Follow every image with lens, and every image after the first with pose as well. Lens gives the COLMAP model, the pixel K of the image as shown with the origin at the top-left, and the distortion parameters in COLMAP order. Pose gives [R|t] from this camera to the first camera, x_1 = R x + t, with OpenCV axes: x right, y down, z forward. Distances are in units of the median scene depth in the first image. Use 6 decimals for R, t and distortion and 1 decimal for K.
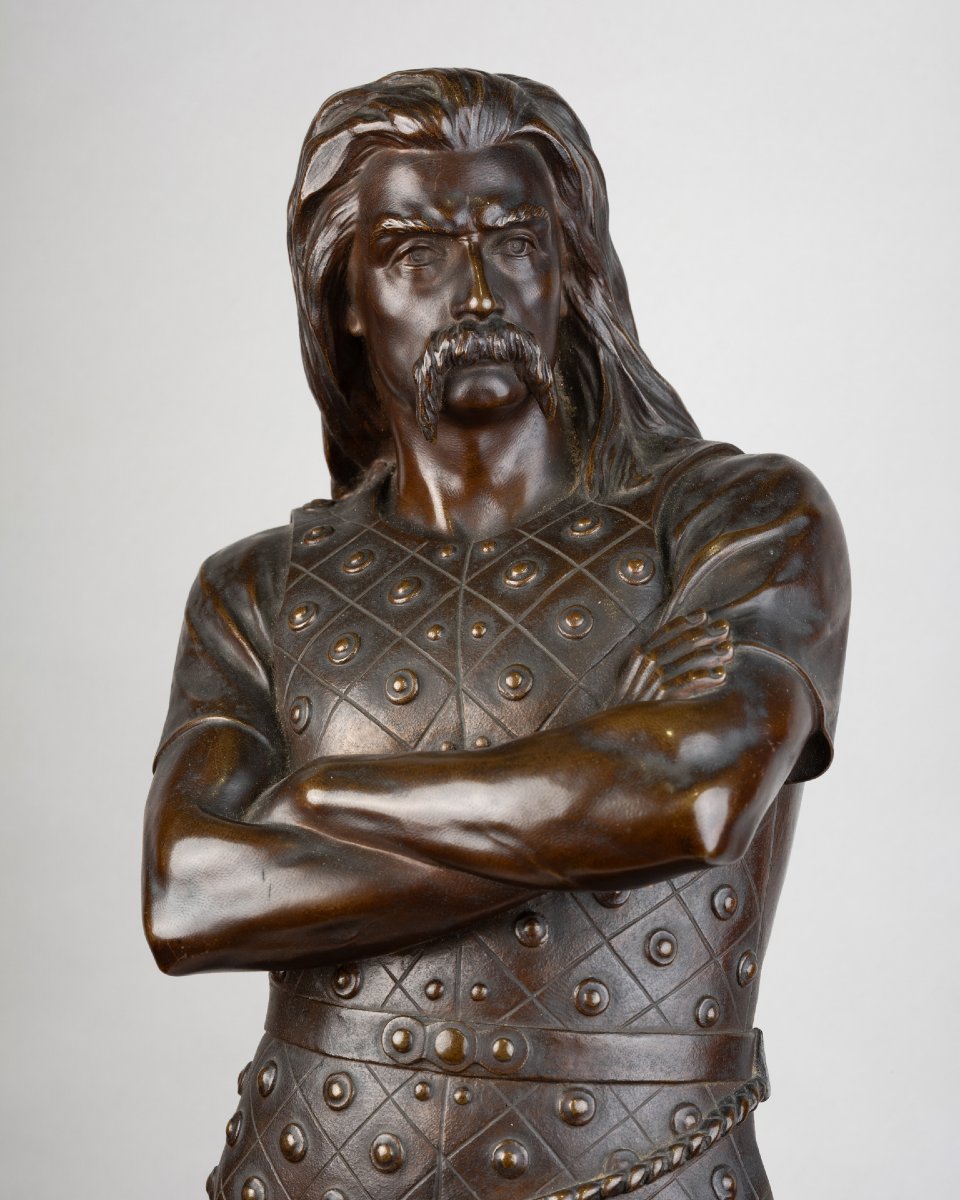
lens RADIAL K [[4216.1, 0, 481.3], [0, 4216.1, 594.1], [0, 0, 1]] dist [0.252138, 0.000000]
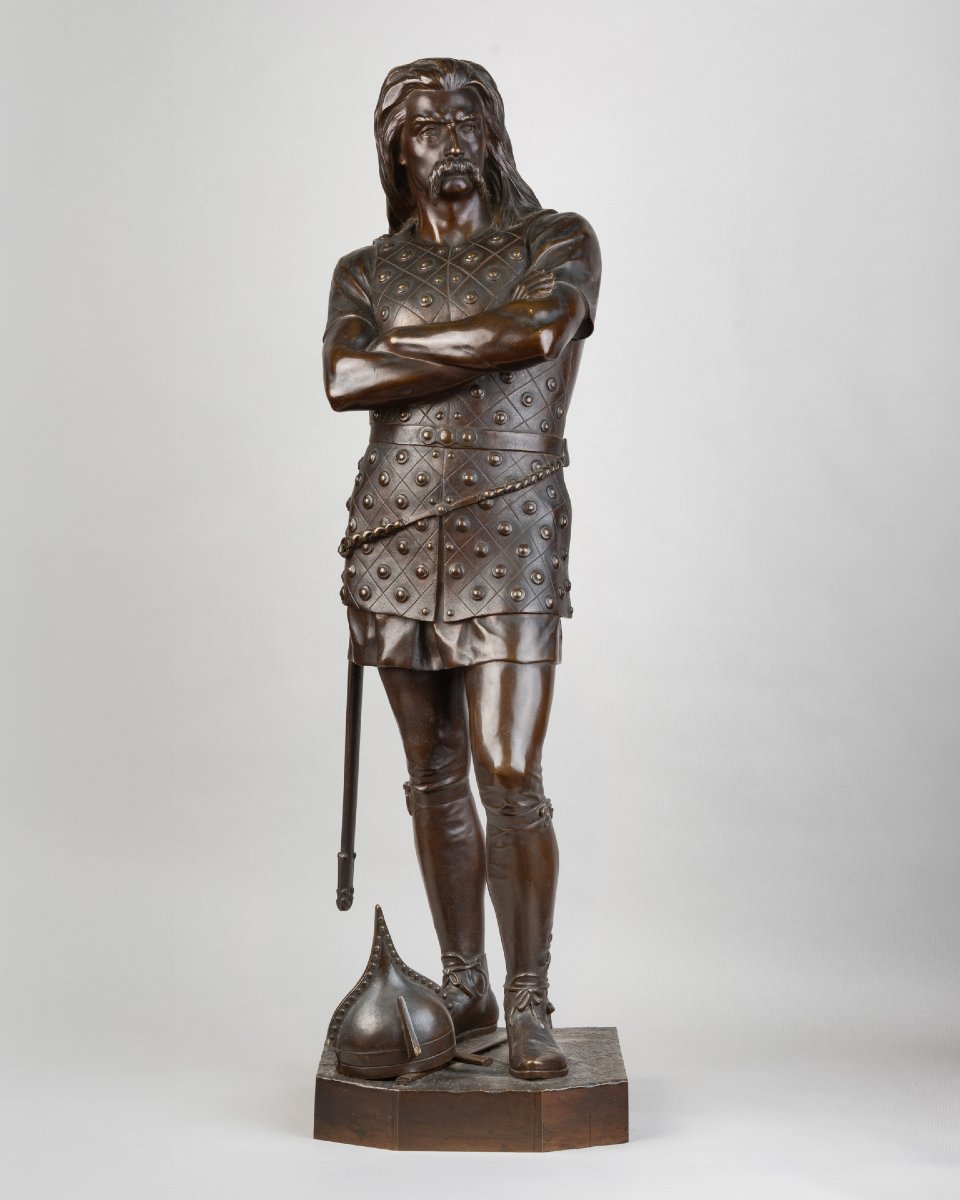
lens RADIAL K [[4216.1, 0, 563.5], [0, 4216.1, 601.1], [0, 0, 1]] dist [0.252138, 0.000000]
pose [[0.998265, -0.004138, 0.058730, -0.085954], [0.003798, 0.999975, 0.005898, 0.188169], [-0.058753, -0.005665, 0.998256, -1.552450]]
